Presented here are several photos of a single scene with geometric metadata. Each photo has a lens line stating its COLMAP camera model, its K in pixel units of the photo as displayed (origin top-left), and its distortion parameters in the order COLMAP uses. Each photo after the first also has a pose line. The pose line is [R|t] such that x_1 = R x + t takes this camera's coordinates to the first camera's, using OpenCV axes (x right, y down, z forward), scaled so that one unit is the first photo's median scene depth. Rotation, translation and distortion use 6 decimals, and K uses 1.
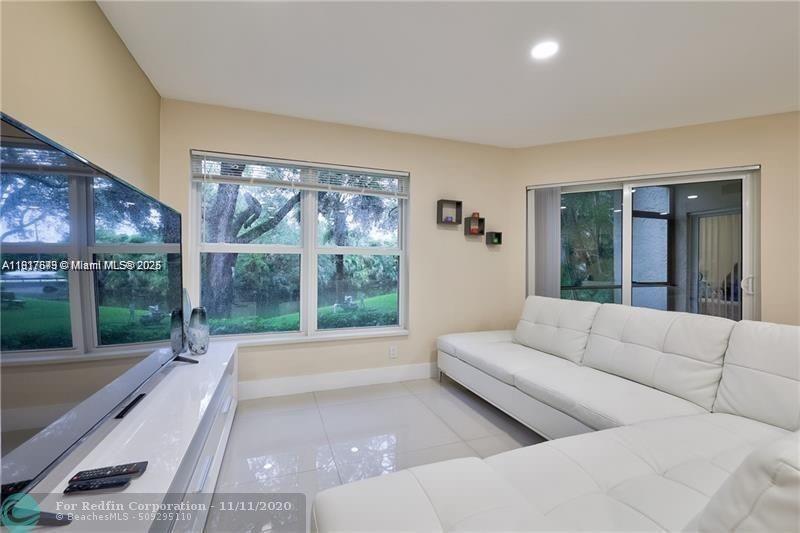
lens RADIAL K [[342.0, 0, 392.8], [0, 342.0, 263.8], [0, 0, 1]] dist [0.000509, 0.000827]
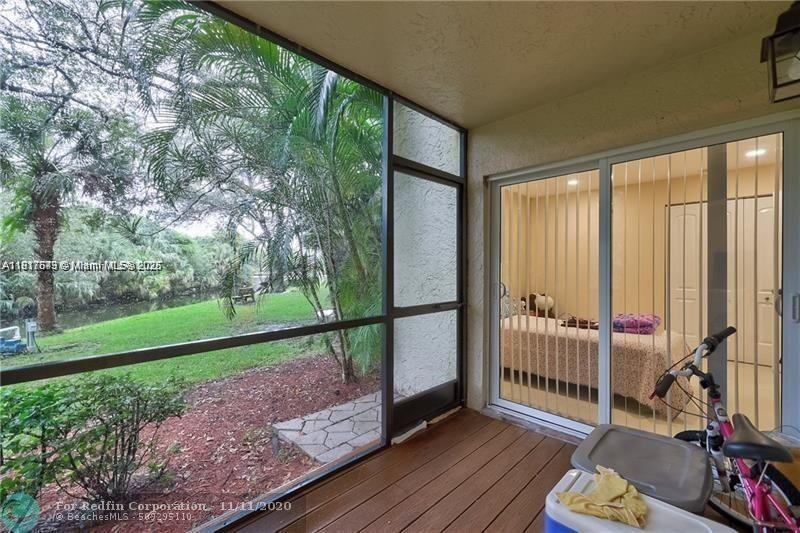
lens RADIAL K [[342.0, 0, 404.7], [0, 342.0, 271.0], [0, 0, 1]] dist [0.000509, 0.000827]
pose [[0.889795, -0.017864, 0.456011, 0.475694], [0.008870, 0.999722, 0.021857, -0.008697], [-0.456275, -0.015404, 0.889705, 0.547928]]
